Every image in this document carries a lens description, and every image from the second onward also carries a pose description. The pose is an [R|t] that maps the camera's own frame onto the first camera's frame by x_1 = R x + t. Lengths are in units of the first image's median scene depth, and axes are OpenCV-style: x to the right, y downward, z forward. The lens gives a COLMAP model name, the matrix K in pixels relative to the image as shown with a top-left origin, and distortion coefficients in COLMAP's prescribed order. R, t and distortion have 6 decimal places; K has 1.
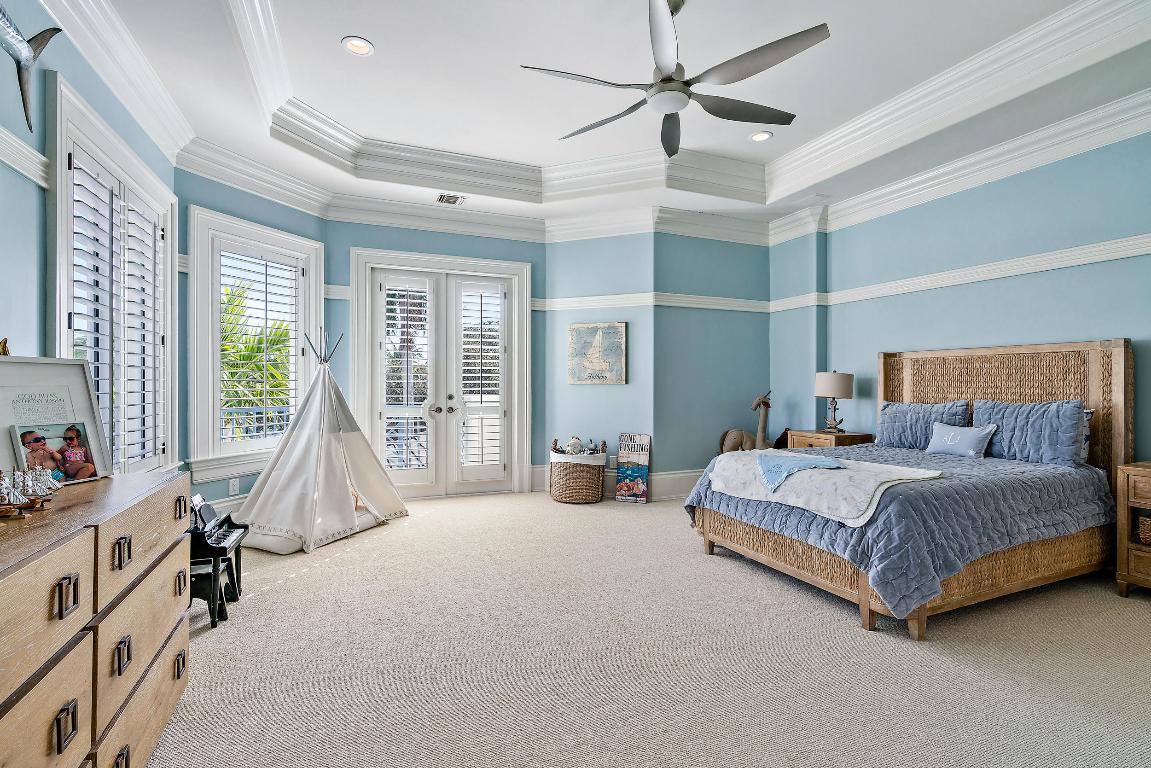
lens RADIAL K [[529.3, 0, 565.4], [0, 529.3, 382.8], [0, 0, 1]] dist [-0.003816, -0.000128]
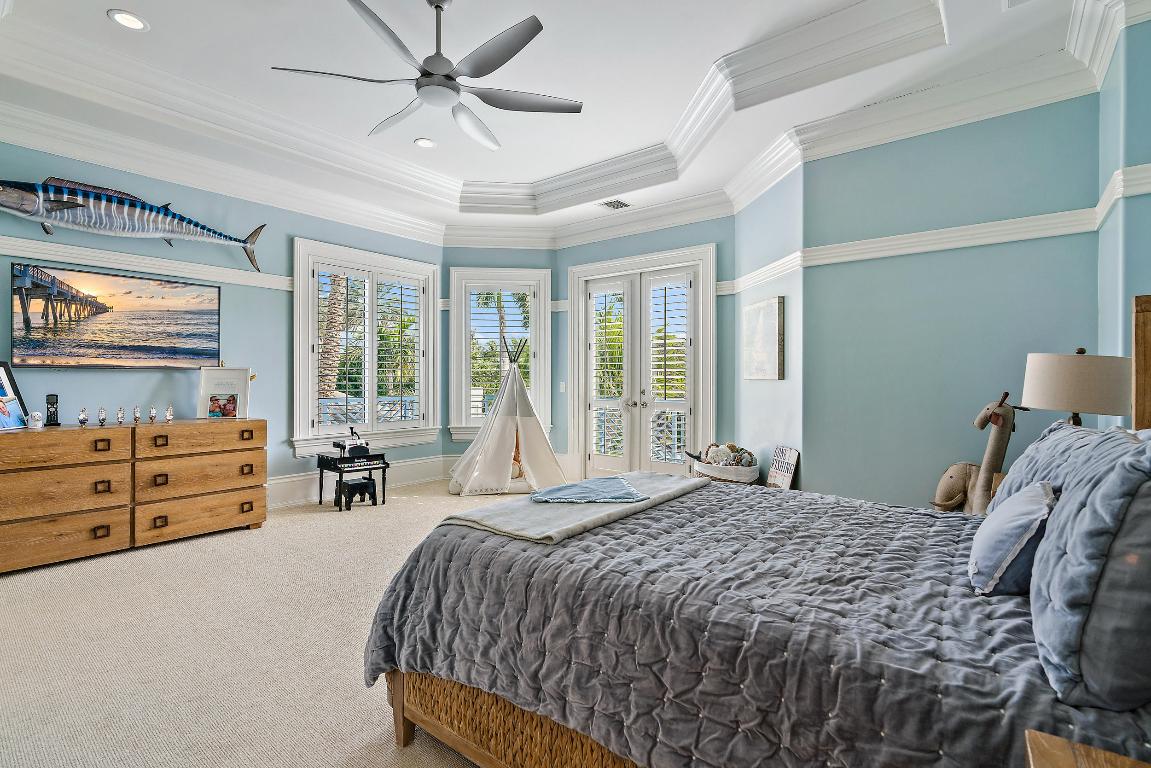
lens RADIAL K [[529.3, 0, 569.5], [0, 529.3, 380.6], [0, 0, 1]] dist [-0.003816, -0.000128]
pose [[0.488226, 0.002347, -0.872714, 0.651050], [-0.001752, 0.999997, 0.001710, 0.003017], [0.872715, 0.000694, 0.488229, 0.396910]]
